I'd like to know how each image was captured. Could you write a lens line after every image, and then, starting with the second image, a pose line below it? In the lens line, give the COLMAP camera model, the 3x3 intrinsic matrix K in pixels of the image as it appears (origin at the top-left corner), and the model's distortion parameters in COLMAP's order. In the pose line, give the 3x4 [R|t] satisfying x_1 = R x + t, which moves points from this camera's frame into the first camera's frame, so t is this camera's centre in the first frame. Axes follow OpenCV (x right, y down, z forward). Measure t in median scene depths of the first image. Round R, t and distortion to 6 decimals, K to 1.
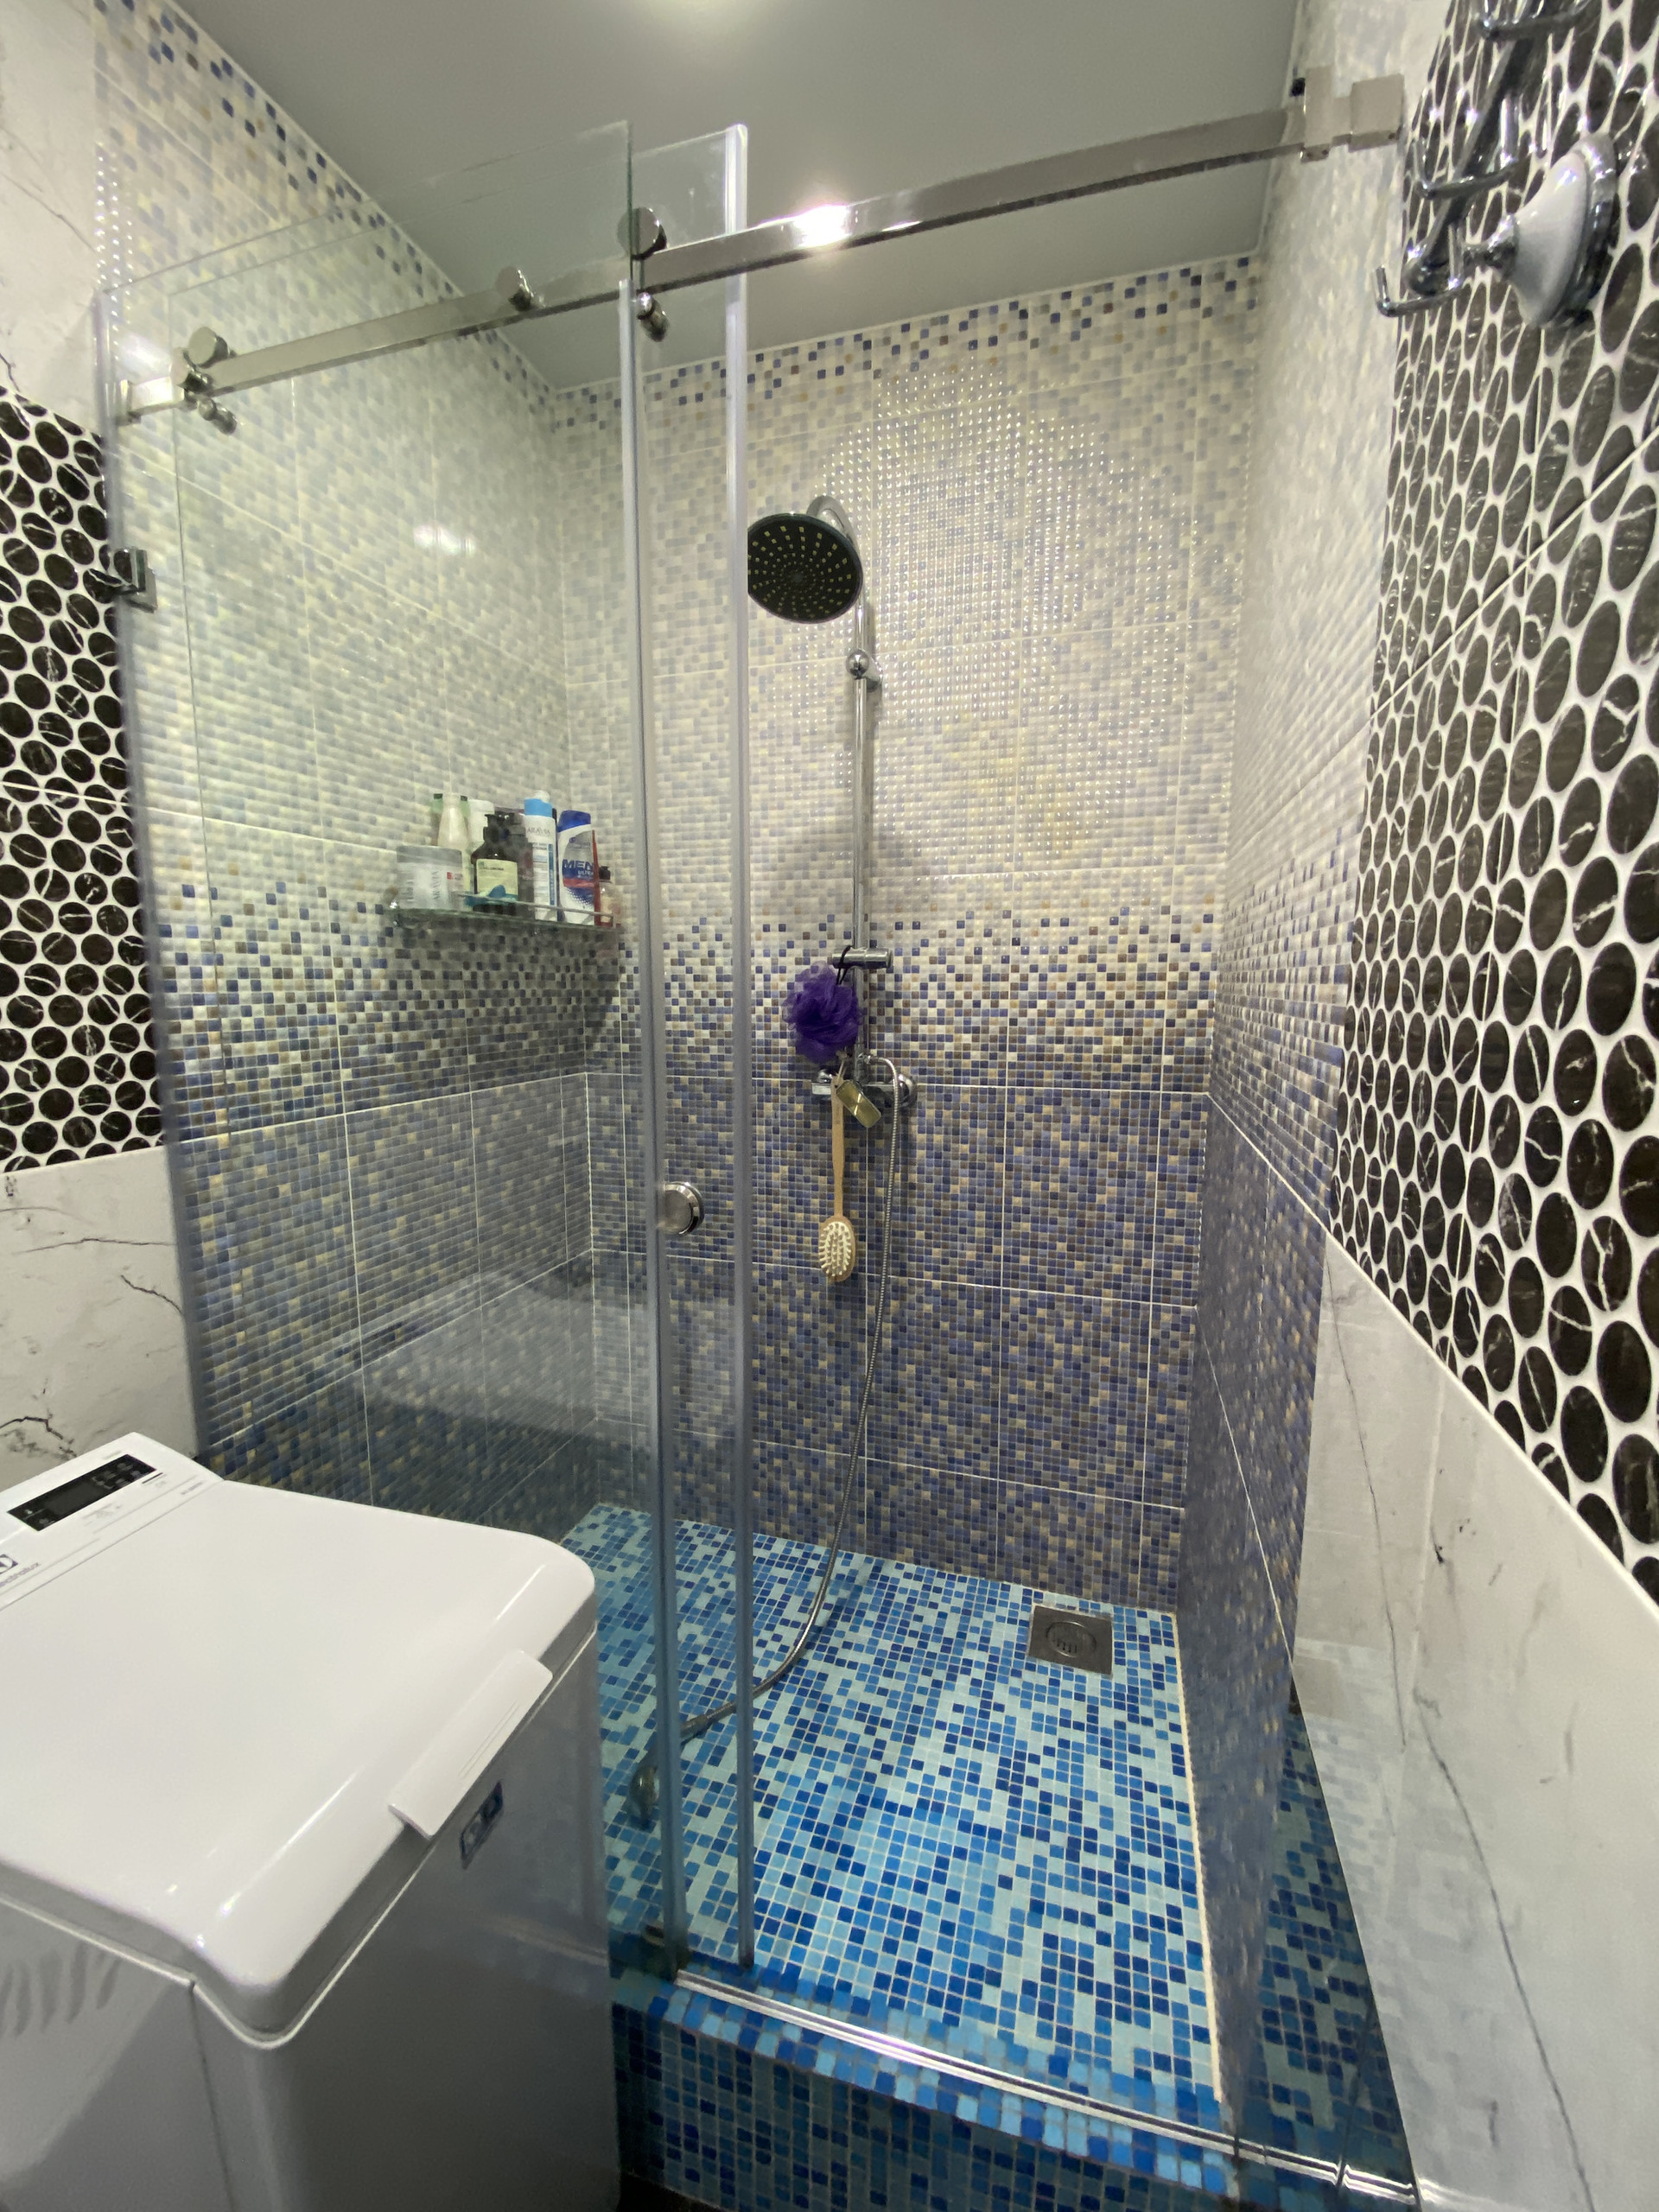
lens RADIAL K [[899.8, 0, 838.6], [0, 899.8, 1099.2], [0, 0, 1]] dist [-0.007745, -0.001995]
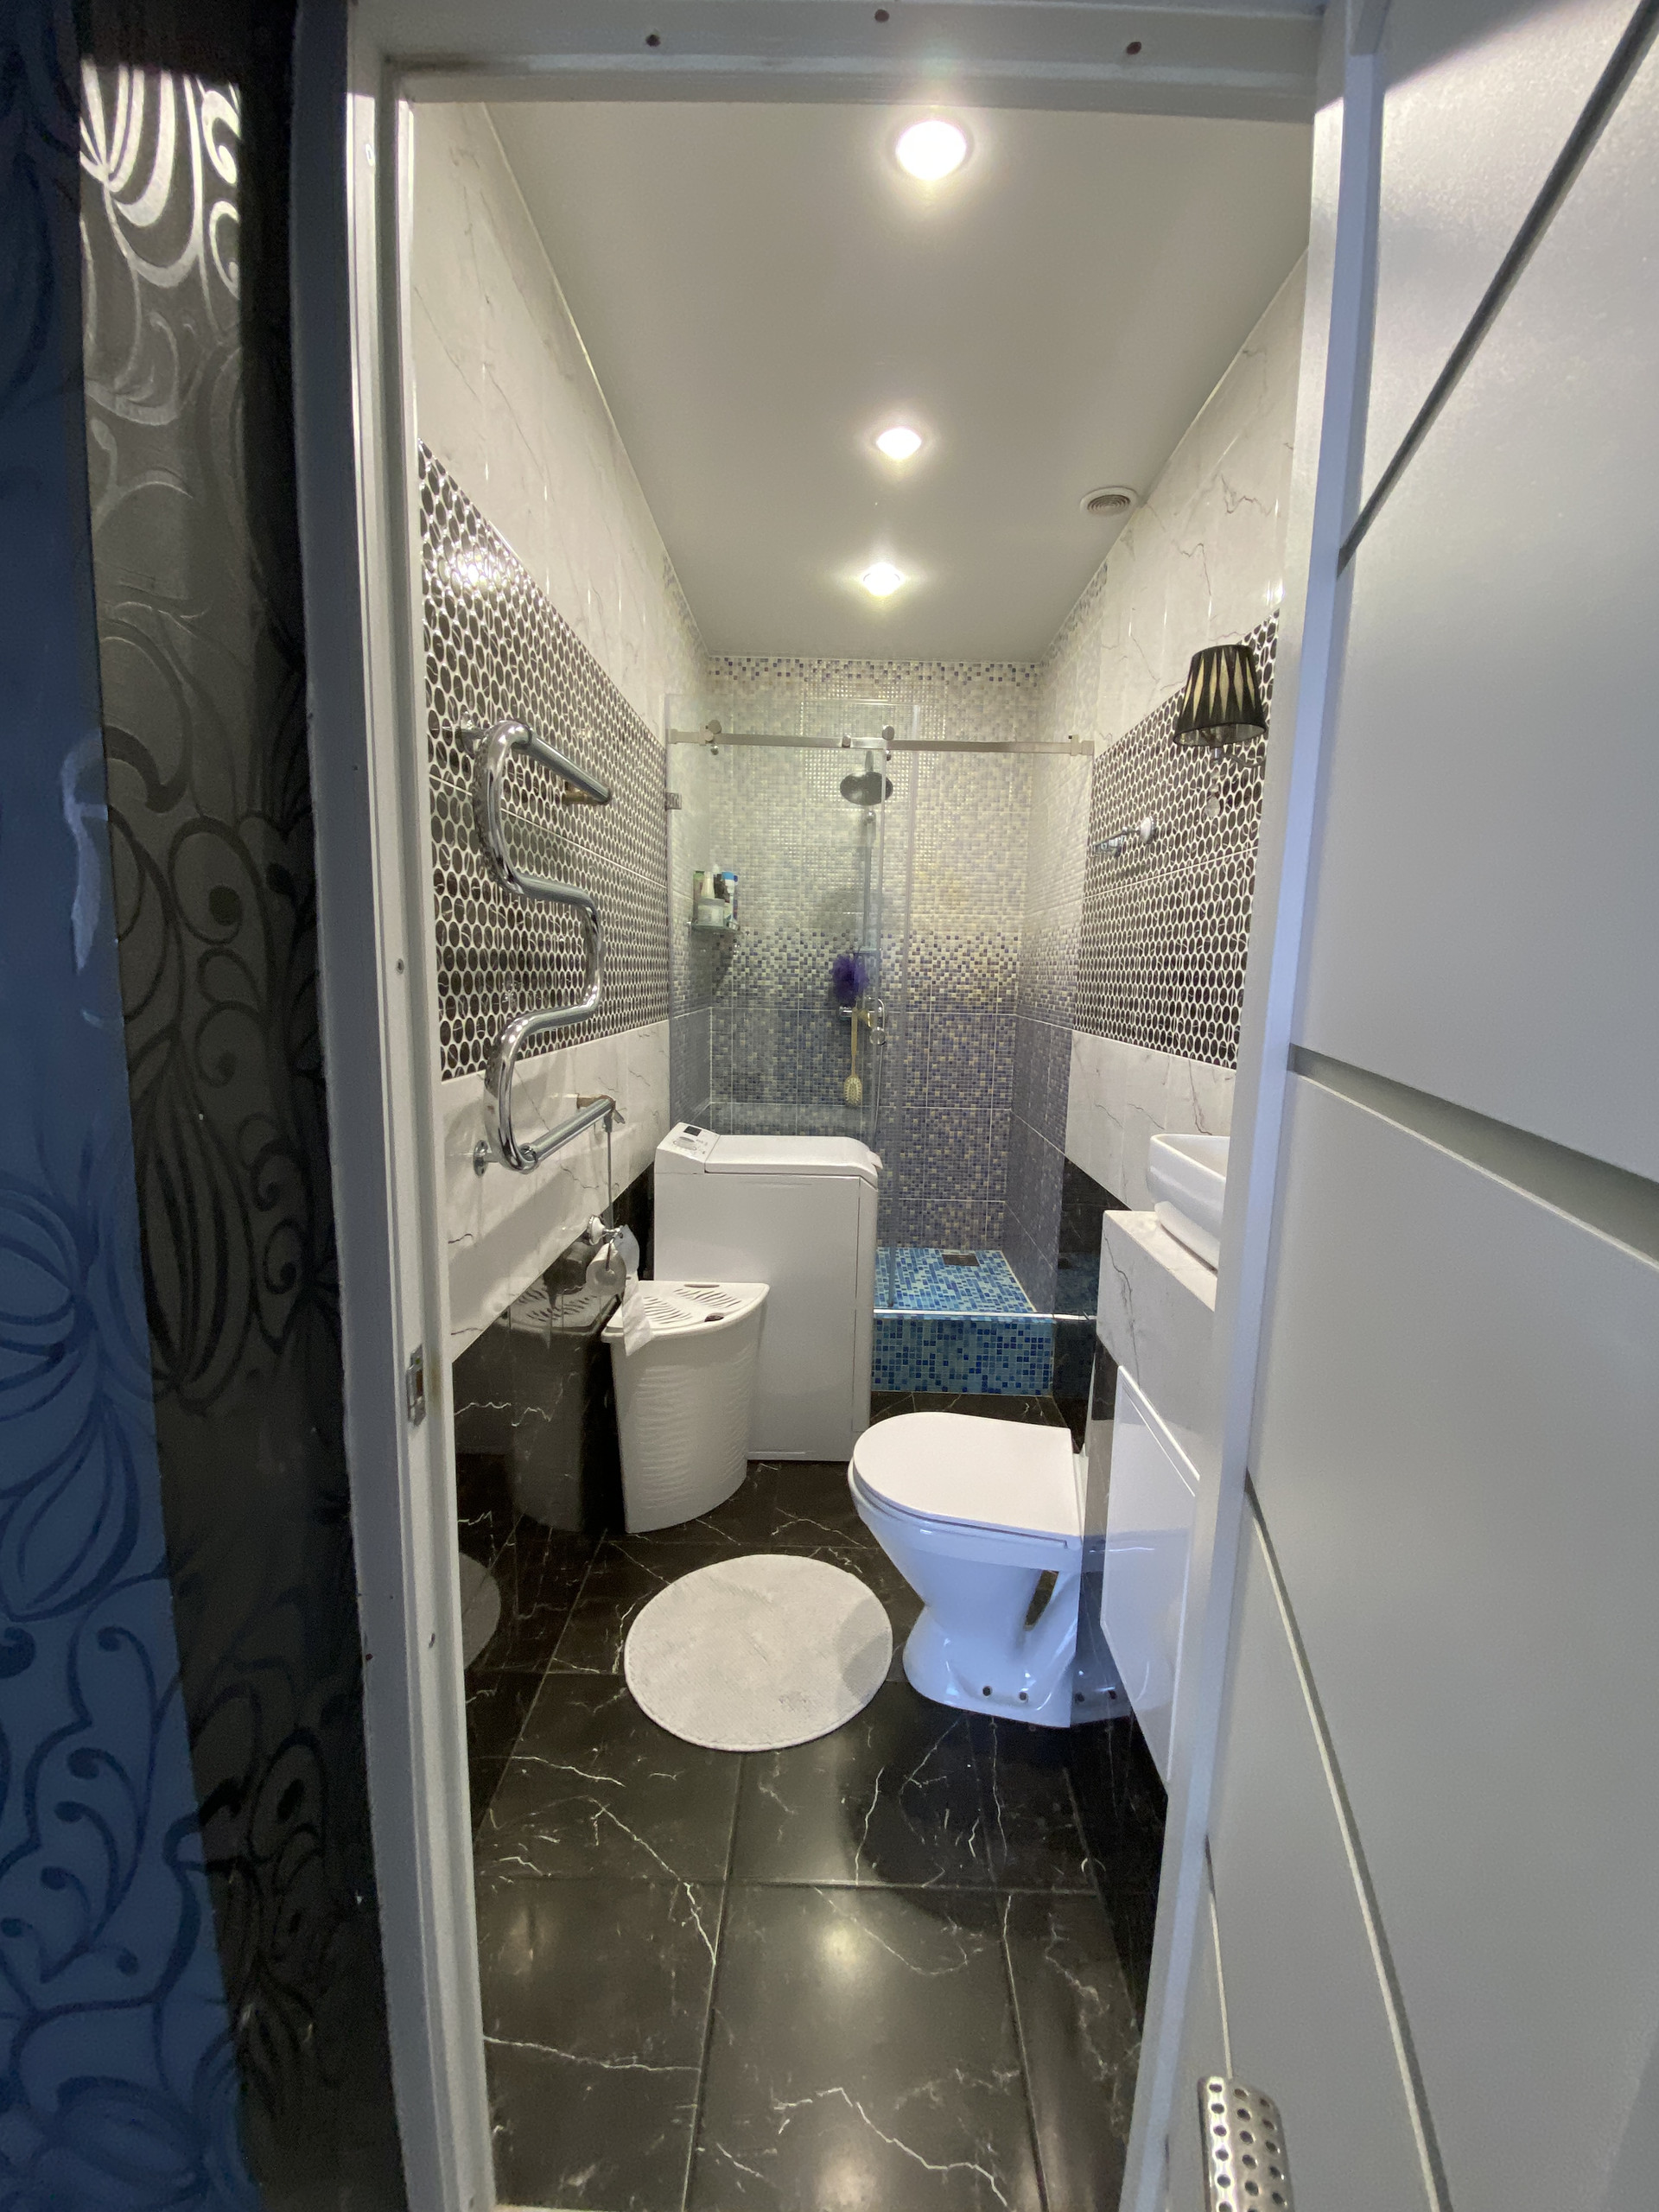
lens RADIAL K [[899.8, 0, 824.7], [0, 899.8, 1109.0], [0, 0, 1]] dist [-0.007745, -0.001995]
pose [[0.961169, -0.020422, 0.275205, -0.706461], [0.012581, 0.999464, 0.030225, 0.160758], [-0.275675, -0.025589, 0.960910, -1.100061]]
